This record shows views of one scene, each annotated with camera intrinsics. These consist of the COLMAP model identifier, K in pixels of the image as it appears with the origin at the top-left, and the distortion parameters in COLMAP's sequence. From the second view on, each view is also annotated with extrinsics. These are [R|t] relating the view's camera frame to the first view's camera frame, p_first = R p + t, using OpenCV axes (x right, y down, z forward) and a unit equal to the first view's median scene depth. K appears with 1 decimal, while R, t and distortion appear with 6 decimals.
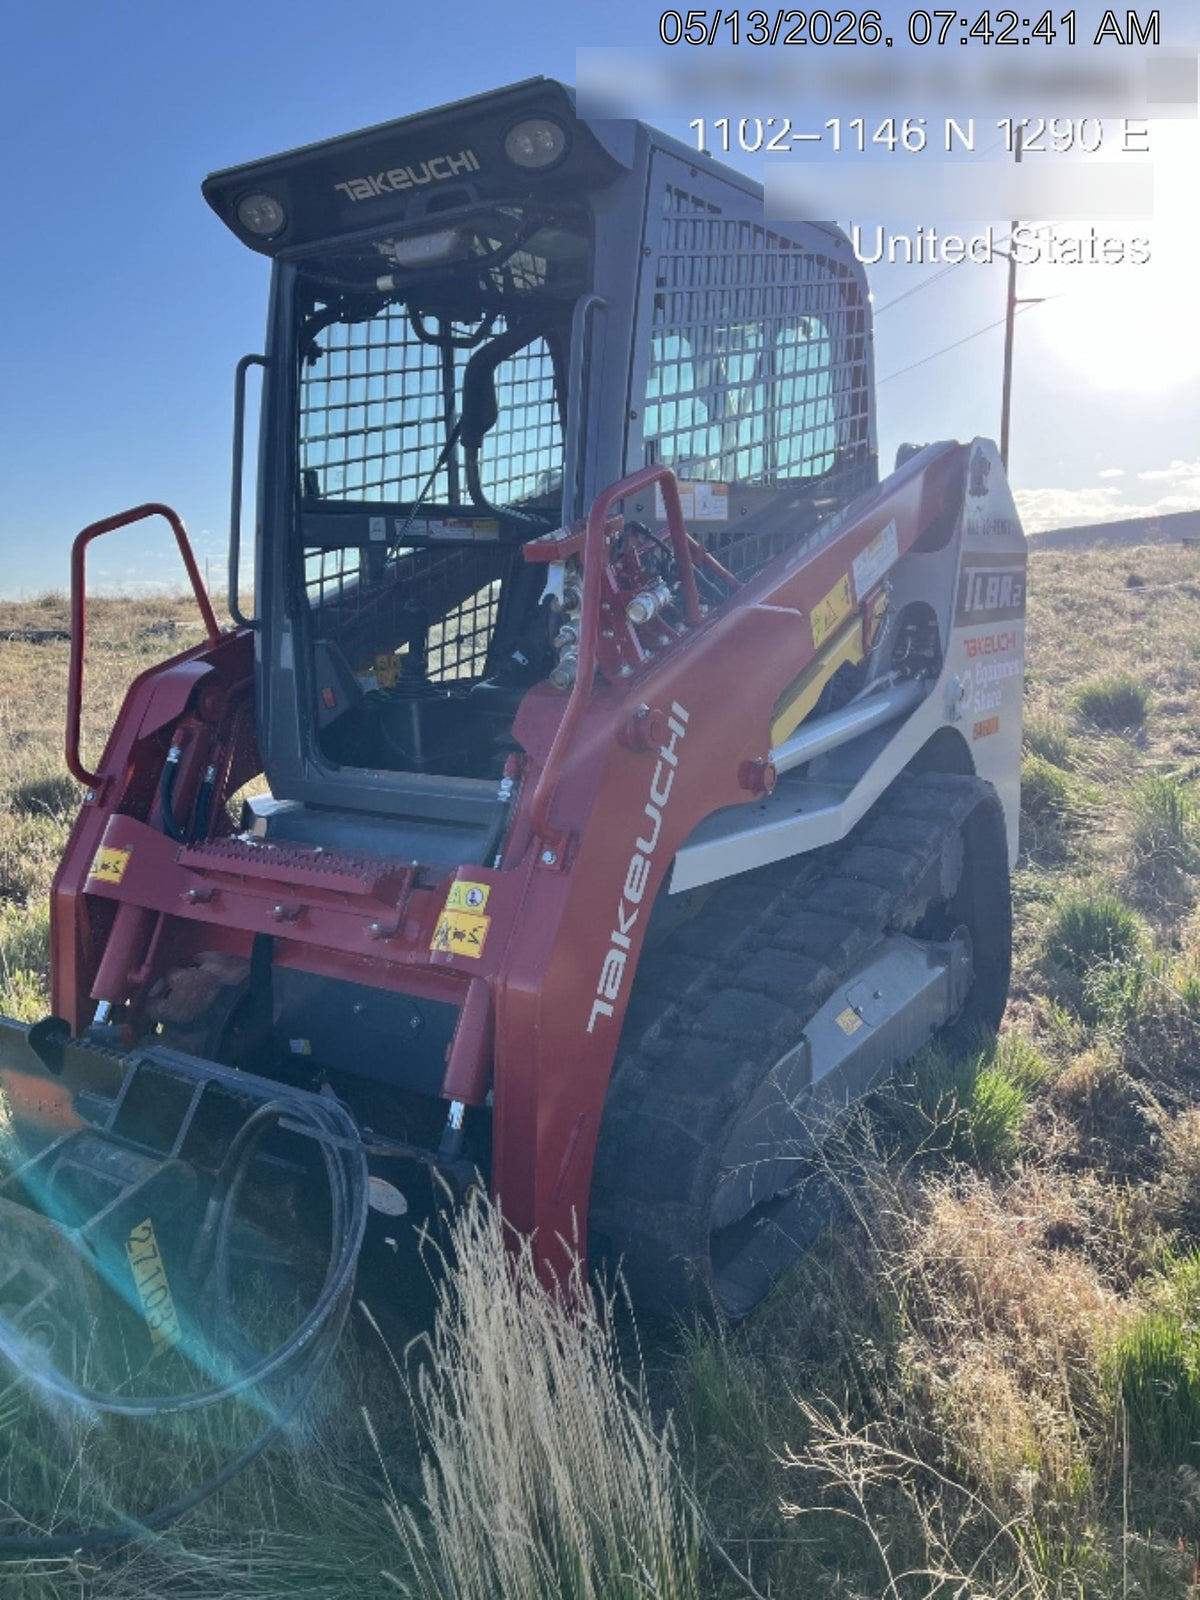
lens RADIAL K [[1205.2, 0, 602.2], [0, 1205.2, 792.7], [0, 0, 1]] dist [0.072565, -0.113035]
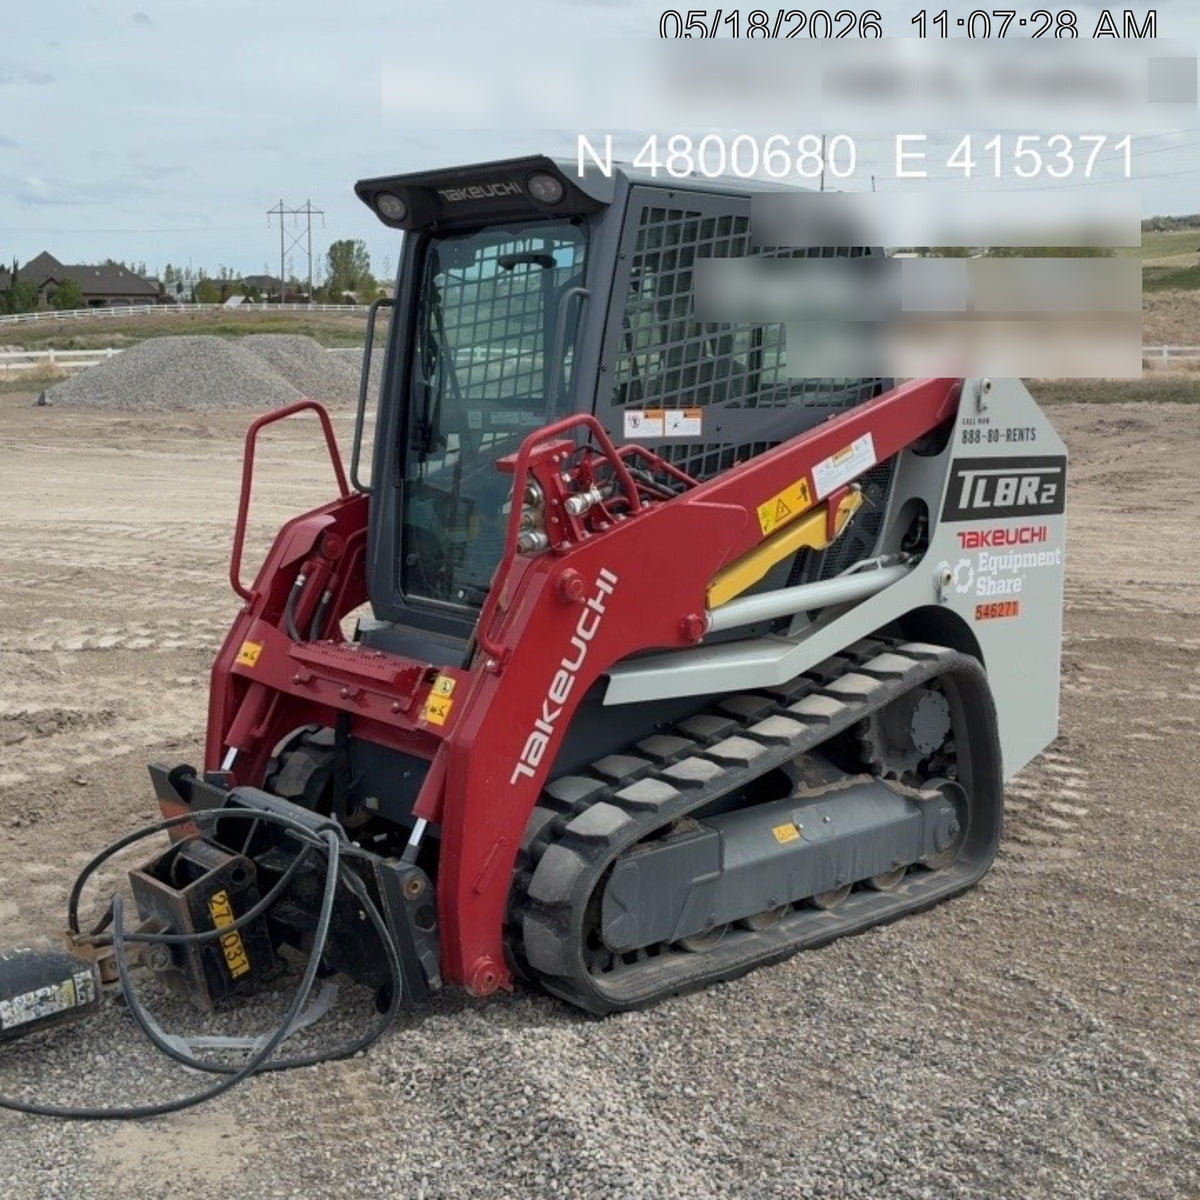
lens RADIAL K [[1522.0, 0, 596.4], [0, 1522.0, 577.8], [0, 0, 1]] dist [0.201848, -0.774967]
pose [[0.966703, 0.071737, -0.245639, 0.421688], [-0.084702, 0.995495, -0.042615, 0.011957], [0.241475, 0.062002, 0.968424, -0.649095]]
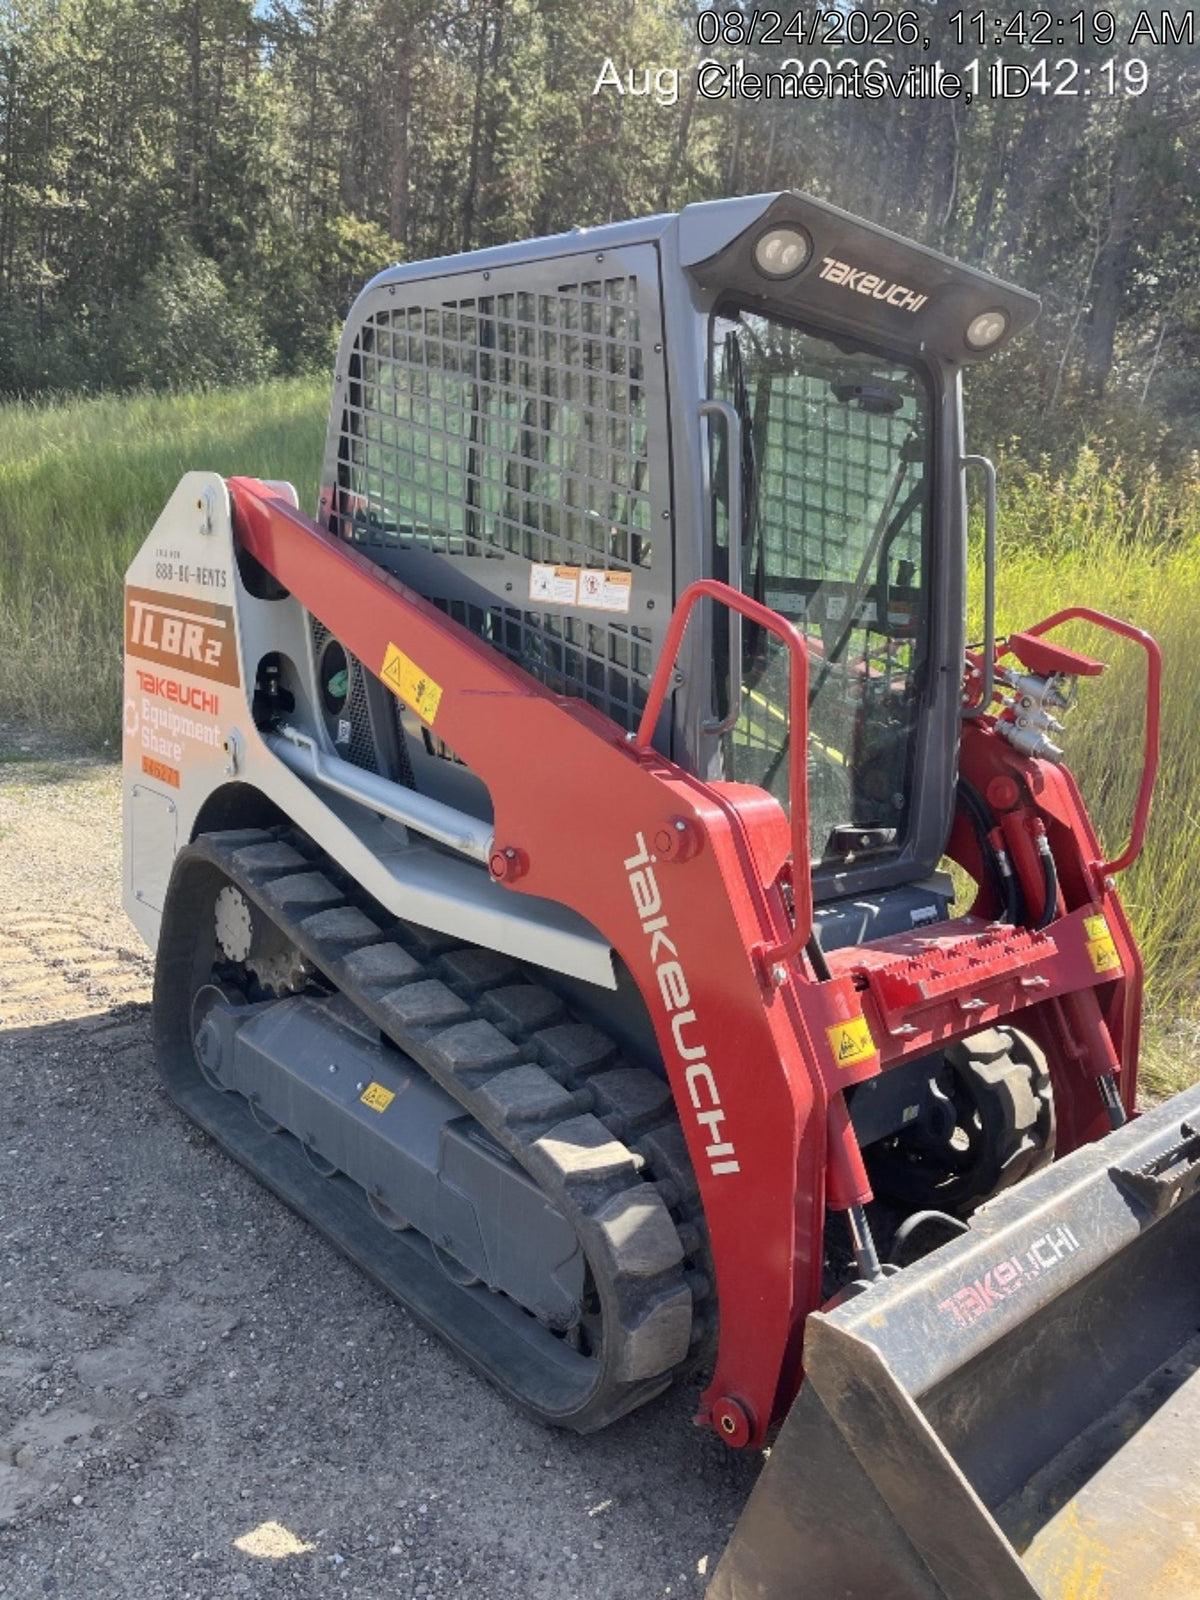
lens RADIAL K [[1199.6, 0, 604.7], [0, 1199.6, 819.0], [0, 0, 1]] dist [0.074505, -0.109759]
pose [[-0.220713, 0.210696, -0.952309, 1.600599], [-0.257321, 0.929216, 0.265225, -0.502599], [0.940782, 0.303588, -0.150873, 2.043492]]
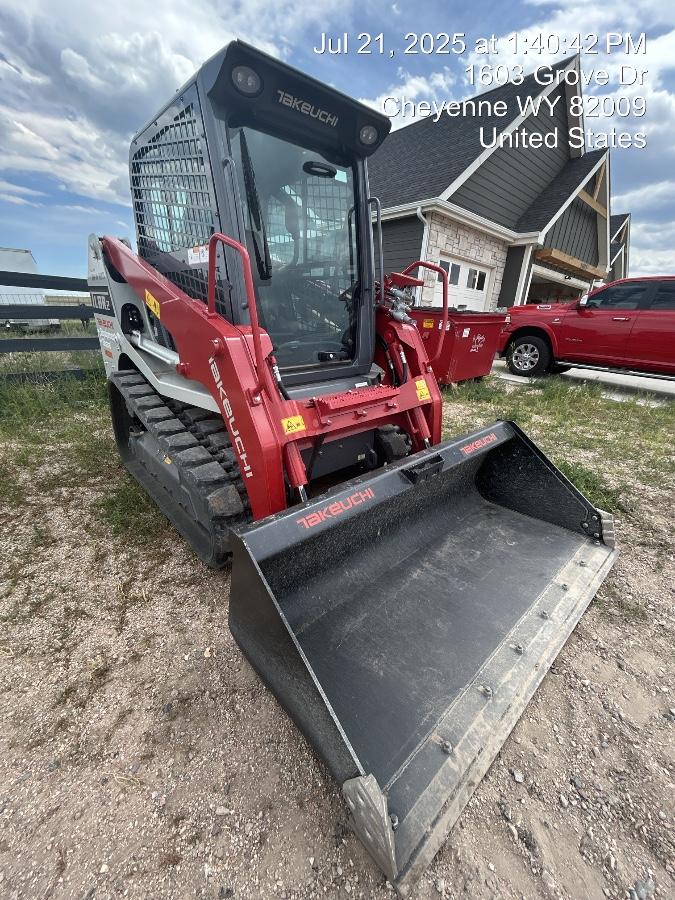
lens RADIAL K [[361.4, 0, 336.5], [0, 361.4, 451.3], [0, 0, 1]] dist [-0.007079, -0.000022]
pose [[-0.242240, 0.387165, -0.889620, 1.380359], [-0.197961, 0.877916, 0.435976, -0.438442], [0.949806, 0.281721, -0.136022, 2.286808]]
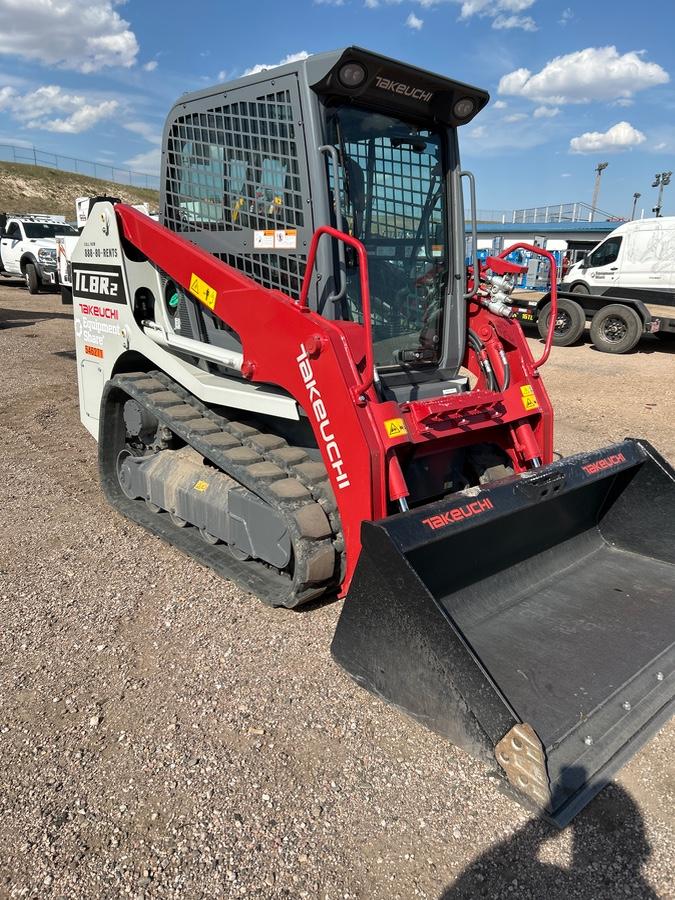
lens RADIAL K [[674.8, 0, 340.2], [0, 674.8, 460.7], [0, 0, 1]] dist [0.074505, -0.109759]
pose [[-0.226065, 0.281164, -0.932653, 1.833396], [-0.206300, 0.921902, 0.327928, -0.471558], [0.952016, 0.266540, -0.150406, 2.208651]]
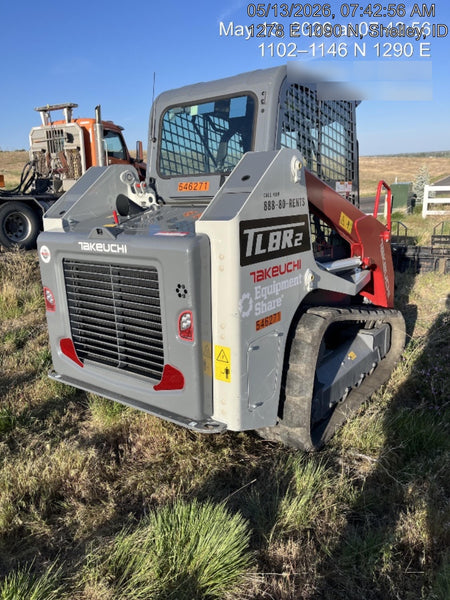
lens RADIAL K [[449.8, 0, 226.8], [0, 449.8, 307.1], [0, 0, 1]] dist [0.074505, -0.109759]
pose [[0.999155, -0.006026, -0.040652, 0.380414], [0.008313, 0.998378, 0.056328, -0.148037], [0.040246, -0.056618, 0.997584, 0.497653]]
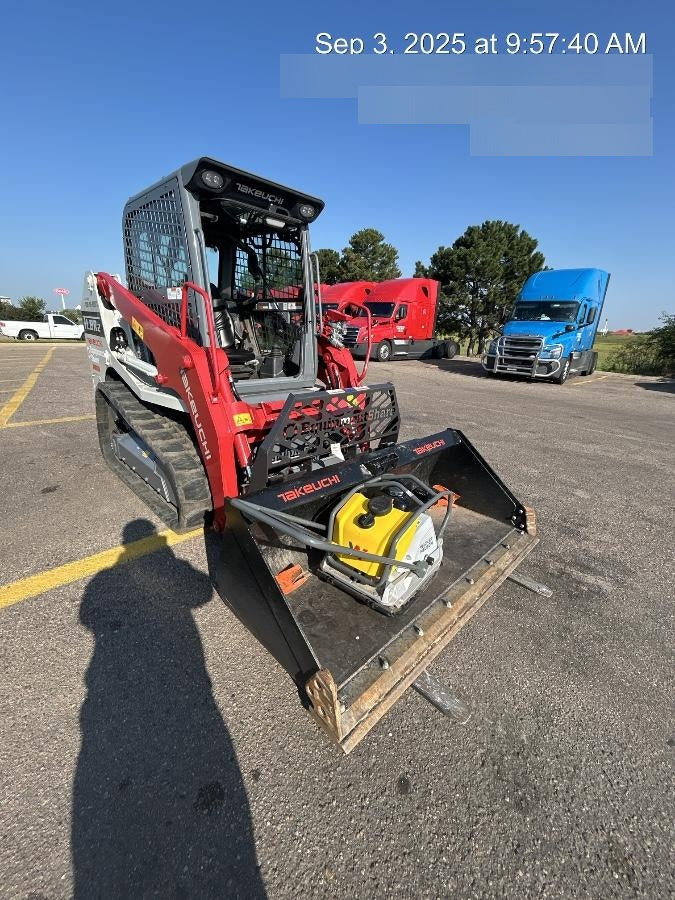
lens RADIAL K [[361.4, 0, 336.5], [0, 361.4, 451.3], [0, 0, 1]] dist [-0.007079, -0.000022]
pose [[-0.194005, 0.330492, -0.923654, 1.583333], [-0.227577, 0.900695, 0.370077, -0.486913], [0.954238, 0.281999, -0.099526, 2.430358]]
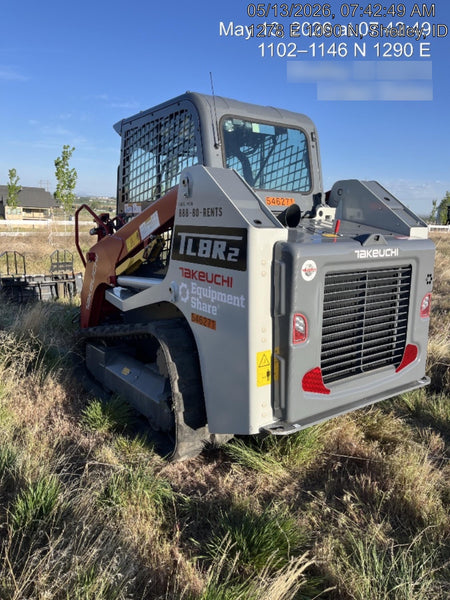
lens RADIAL K [[452.2, 0, 225.0], [0, 452.2, 300.0], [0, 0, 1]] dist [0.056515, -0.002497]
pose [[-0.342796, 0.183011, -0.921411, 1.282663], [-0.172487, 0.951903, 0.253238, -0.362772], [0.923439, 0.245741, -0.294741, 1.690113]]
